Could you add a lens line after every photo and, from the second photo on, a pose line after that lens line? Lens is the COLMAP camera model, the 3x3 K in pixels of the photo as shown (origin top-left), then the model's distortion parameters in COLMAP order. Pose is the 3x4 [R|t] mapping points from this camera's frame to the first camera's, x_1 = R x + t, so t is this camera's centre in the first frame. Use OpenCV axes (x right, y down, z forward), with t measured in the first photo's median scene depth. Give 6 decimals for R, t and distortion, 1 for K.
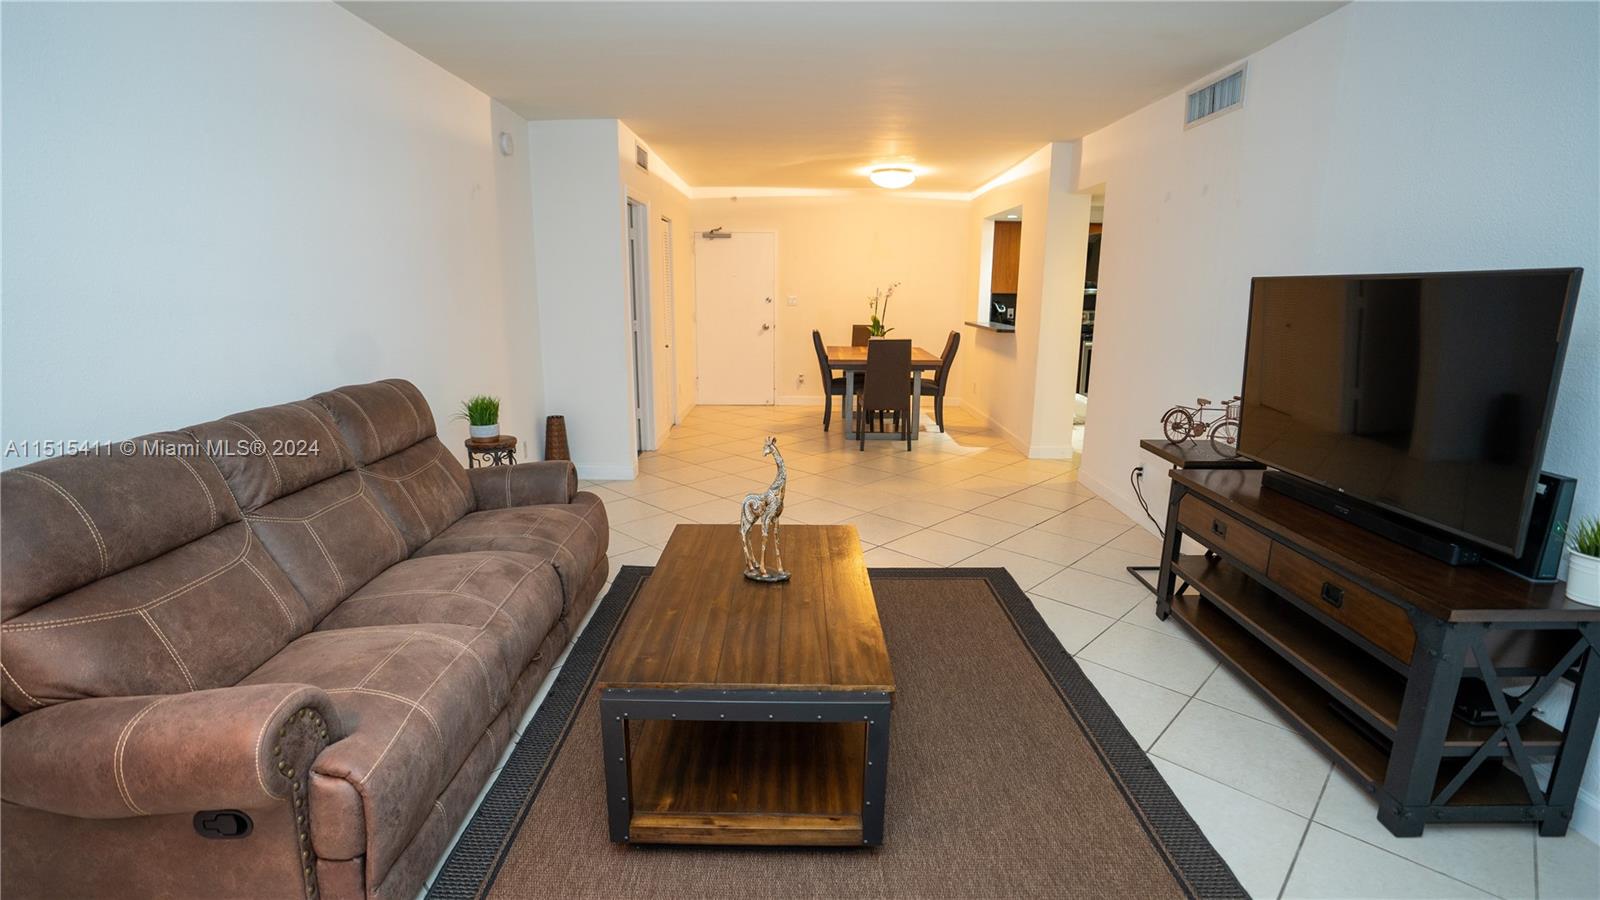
lens RADIAL K [[743.9, 0, 803.6], [0, 743.9, 451.9], [0, 0, 1]] dist [-0.057077, 0.019440]
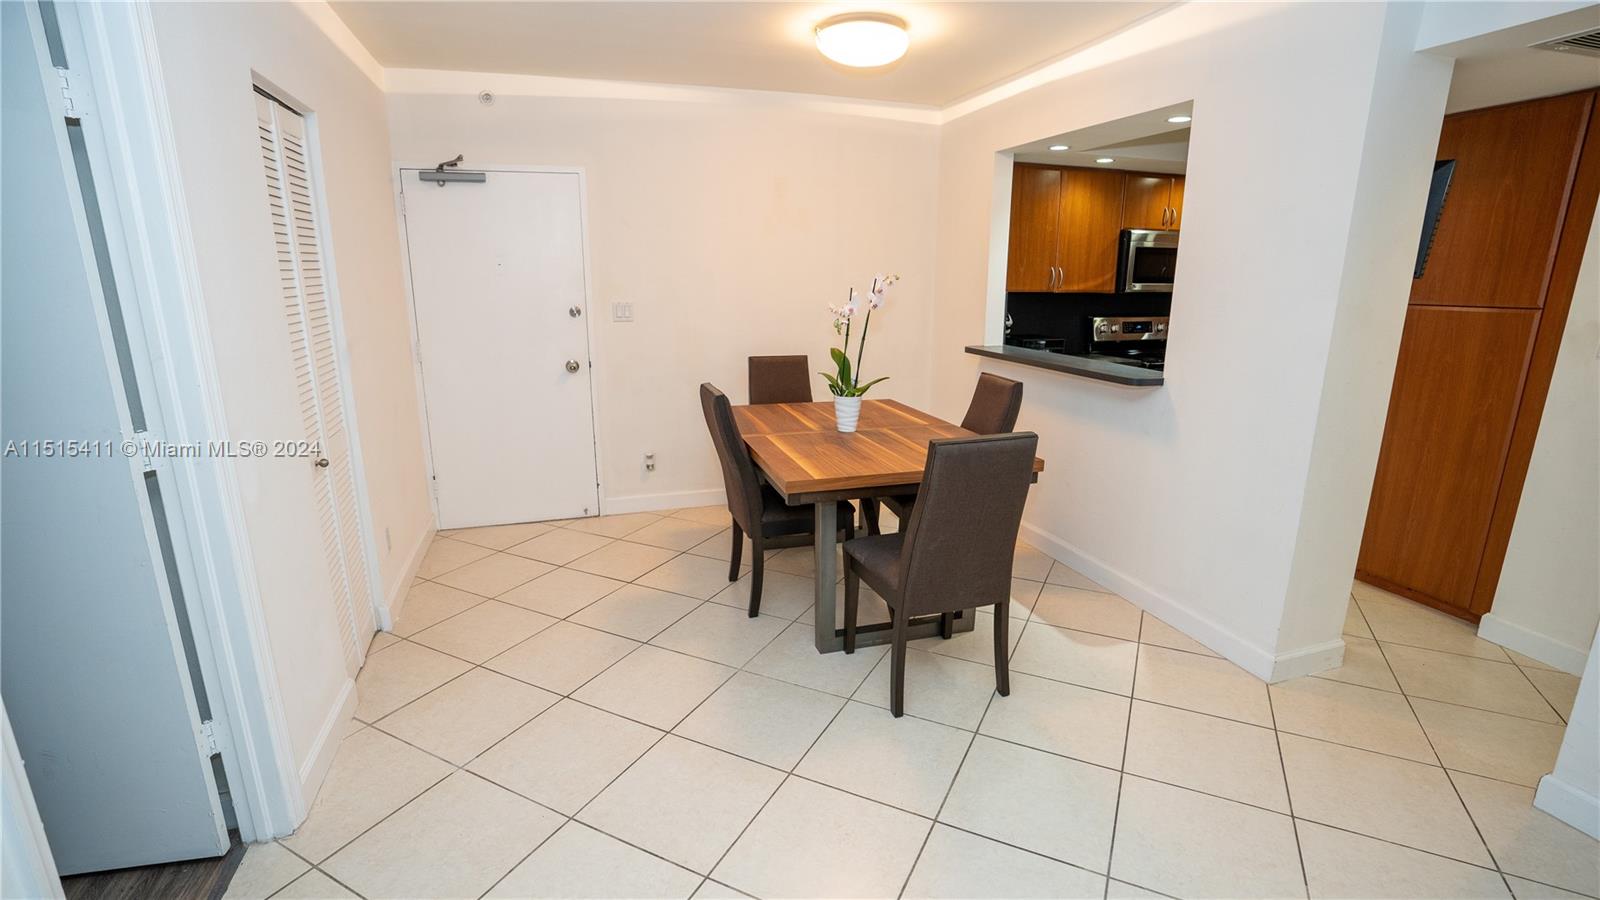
lens RADIAL K [[743.9, 0, 800.1], [0, 743.9, 441.3], [0, 0, 1]] dist [-0.057077, 0.019440]
pose [[0.958482, -0.070278, 0.276356, -0.047075], [0.067985, 0.997526, 0.017882, -0.120582], [-0.276929, 0.001649, 0.960889, 0.501671]]
